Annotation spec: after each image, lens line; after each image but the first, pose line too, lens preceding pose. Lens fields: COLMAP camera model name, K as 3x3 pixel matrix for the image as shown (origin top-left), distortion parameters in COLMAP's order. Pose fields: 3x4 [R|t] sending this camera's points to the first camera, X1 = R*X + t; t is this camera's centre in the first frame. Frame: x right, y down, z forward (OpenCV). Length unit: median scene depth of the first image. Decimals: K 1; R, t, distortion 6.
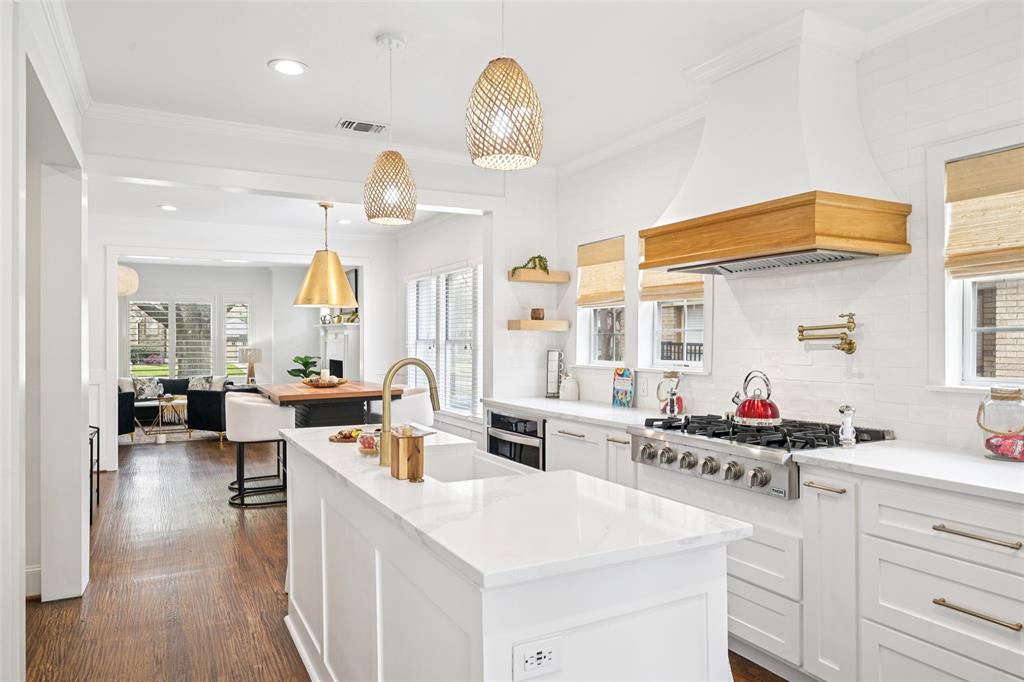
lens RADIAL K [[653.1, 0, 511.2], [0, 653.1, 344.2], [0, 0, 1]] dist [0.000114, 0.000027]
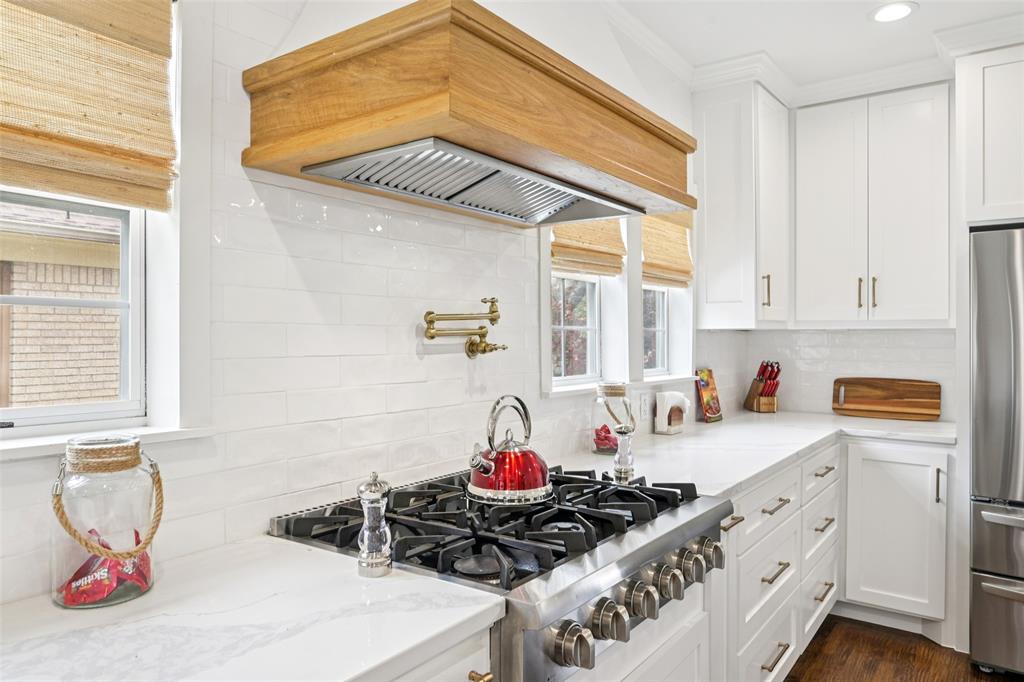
lens RADIAL K [[690.1, 0, 514.7], [0, 690.1, 334.6], [0, 0, 1]] dist [-0.009085, 0.008260]
pose [[-0.430800, 0.004861, 0.902434, -0.126218], [-0.005398, 0.999954, -0.007963, -0.004405], [-0.902431, -0.008302, -0.430754, 1.256686]]
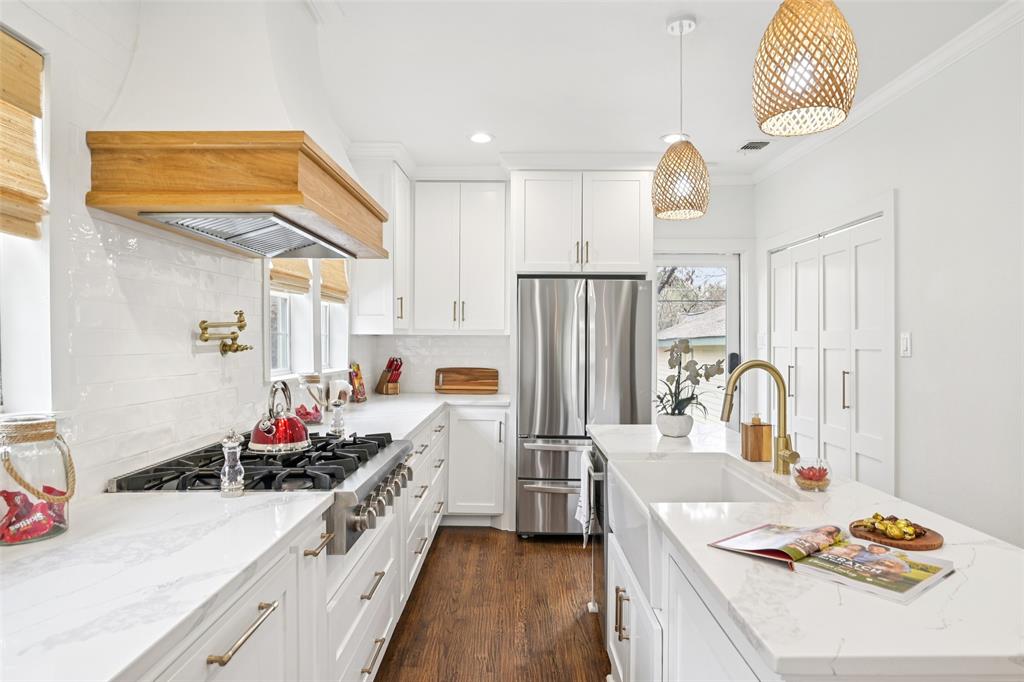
lens RADIAL K [[613.2, 0, 509.9], [0, 613.2, 343.8], [0, 0, 1]] dist [-0.001558, 0.003235]
pose [[-0.874467, -0.004541, 0.485064, -0.208248], [-0.005693, 0.999983, -0.000901, -0.003542], [-0.485052, -0.003549, -0.874478, 1.523462]]
